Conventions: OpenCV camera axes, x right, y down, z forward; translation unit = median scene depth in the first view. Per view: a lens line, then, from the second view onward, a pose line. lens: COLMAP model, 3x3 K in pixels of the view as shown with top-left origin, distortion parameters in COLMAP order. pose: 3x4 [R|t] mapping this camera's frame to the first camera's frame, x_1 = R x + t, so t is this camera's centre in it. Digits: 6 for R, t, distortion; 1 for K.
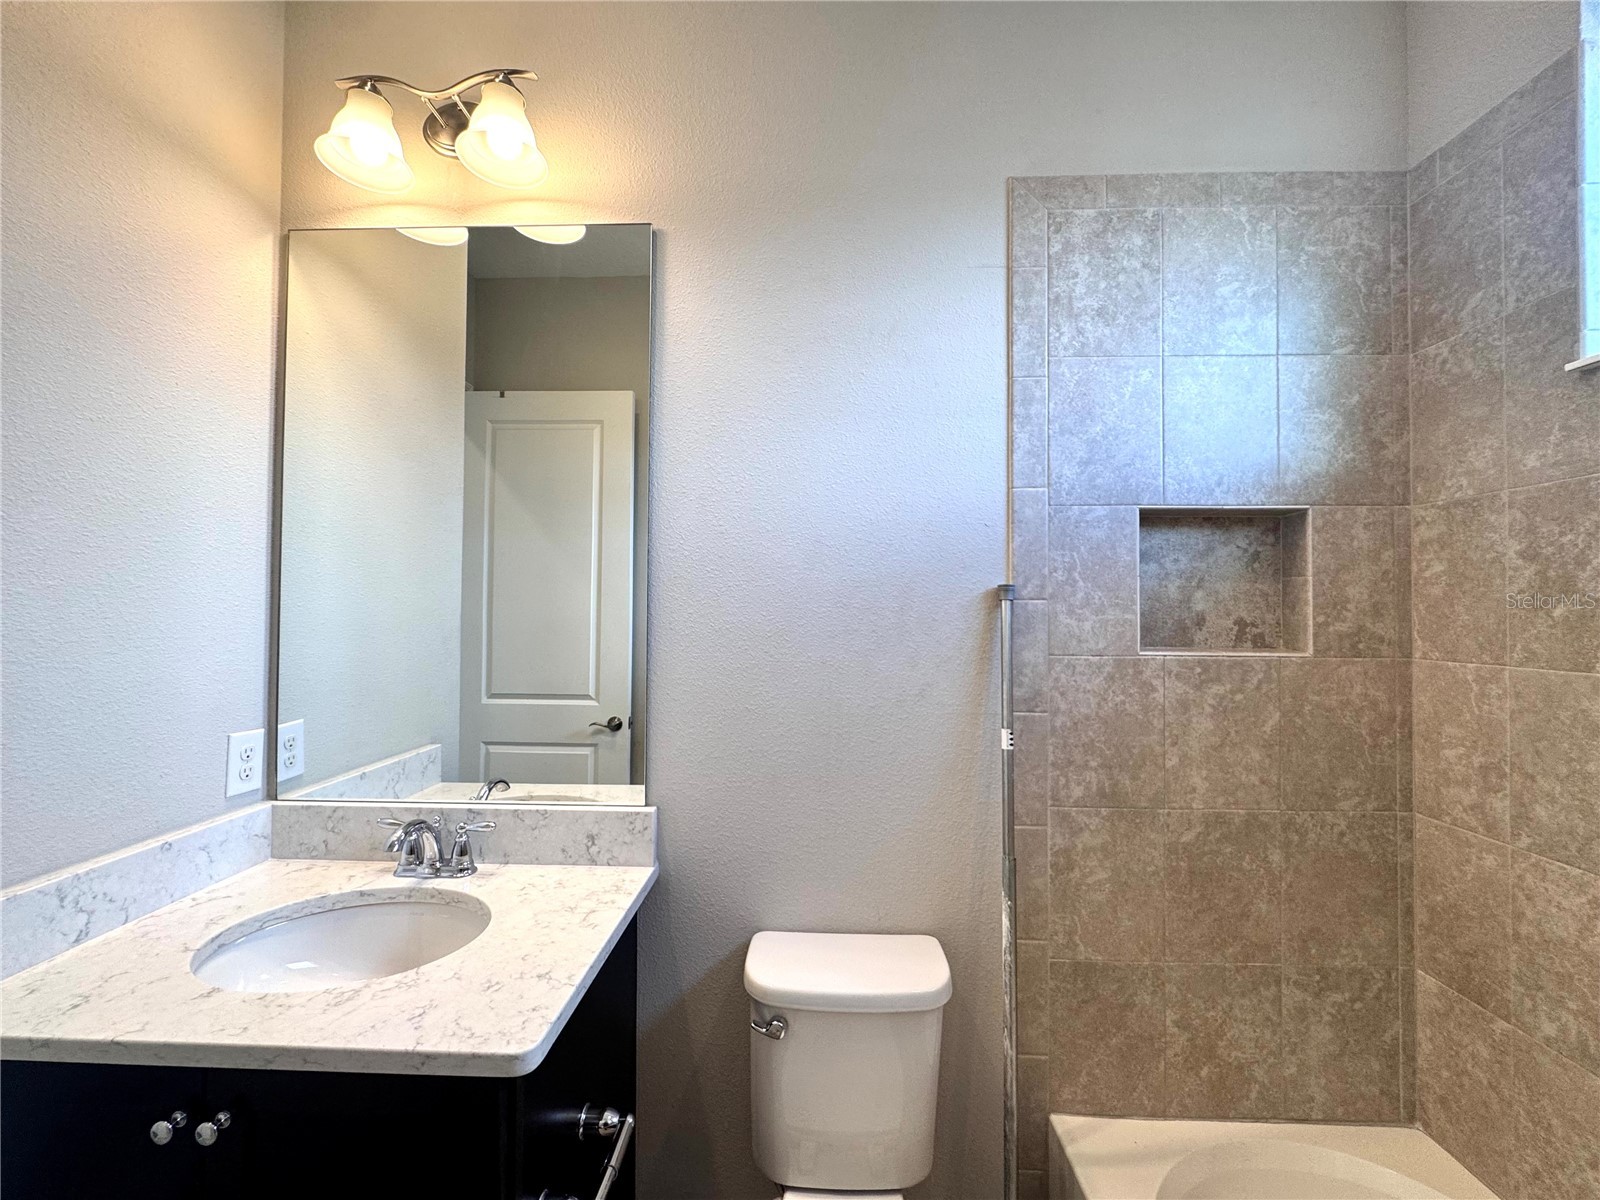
lens RADIAL K [[641.8, 0, 800.8], [0, 641.8, 600.1], [0, 0, 1]] dist [-0.005307, 0.001062]
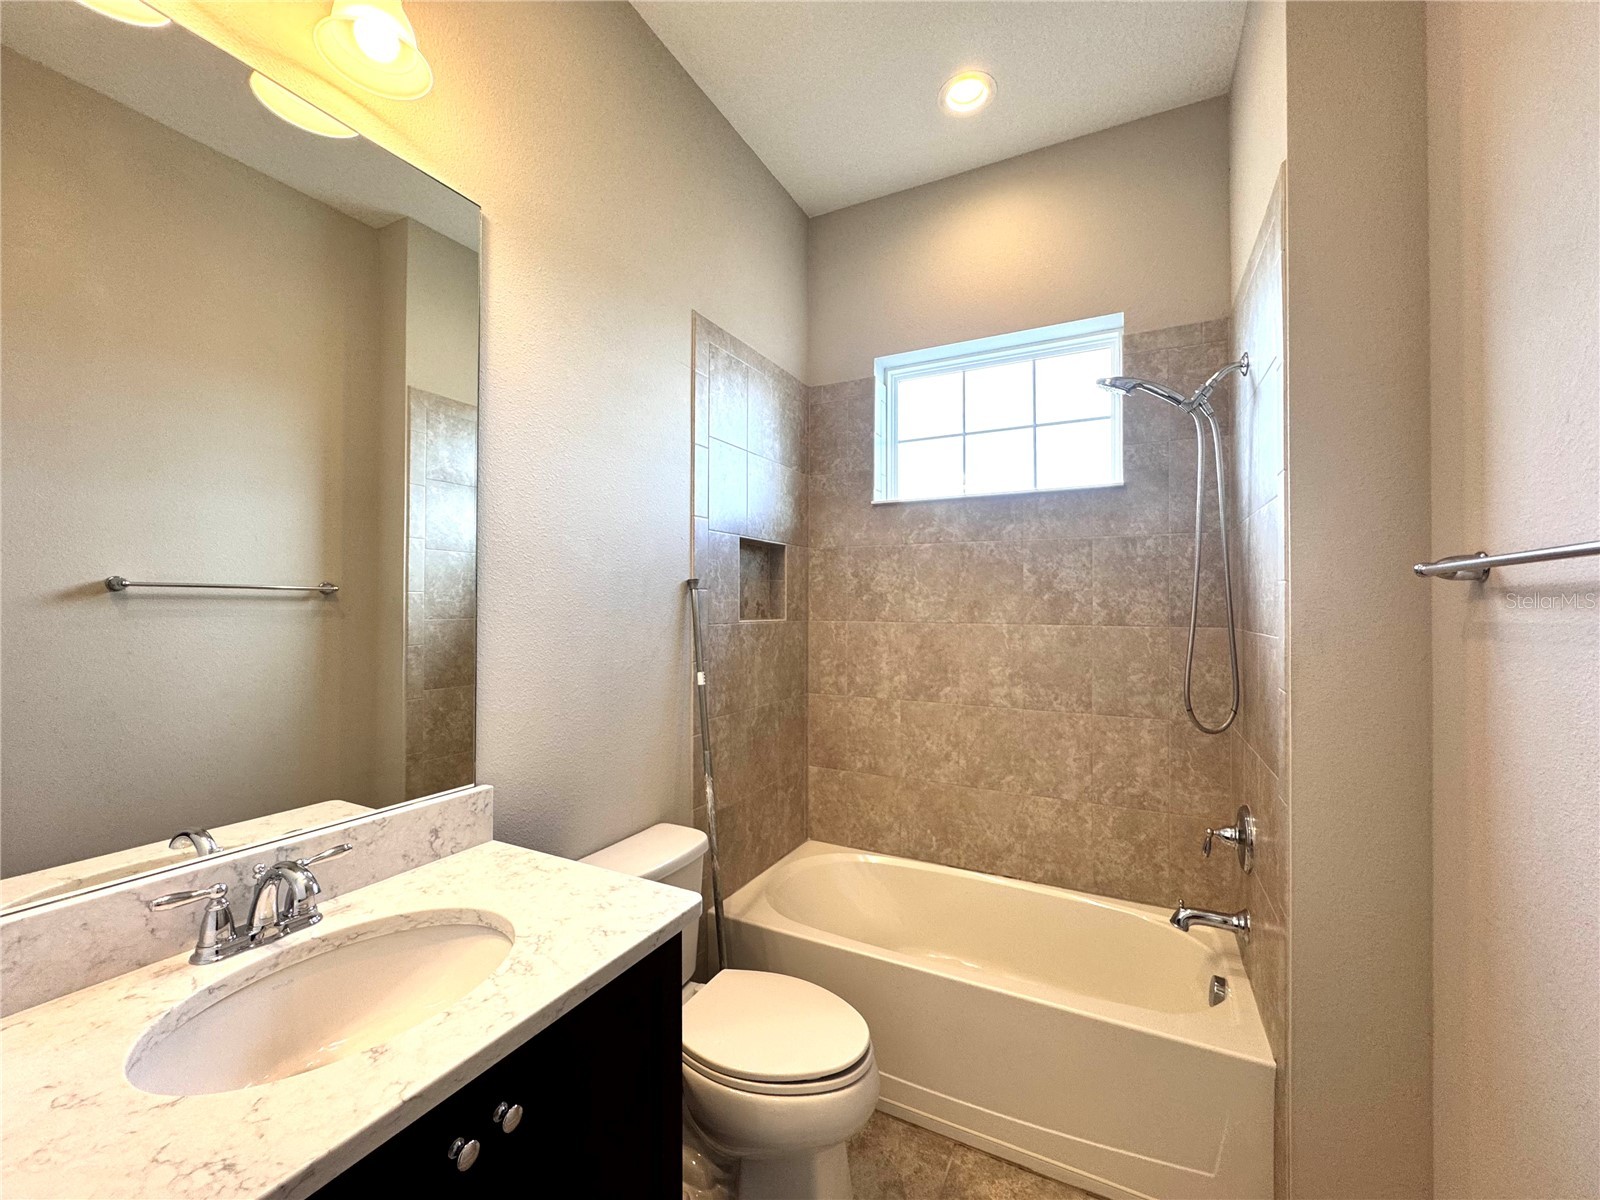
lens RADIAL K [[641.8, 0, 800.3], [0, 641.8, 601.1], [0, 0, 1]] dist [-0.005307, 0.001062]
pose [[0.431069, 0.001197, 0.902318, -0.962833], [-0.015900, 0.999854, 0.006269, 0.015121], [-0.902179, -0.017050, 0.431025, 0.111265]]
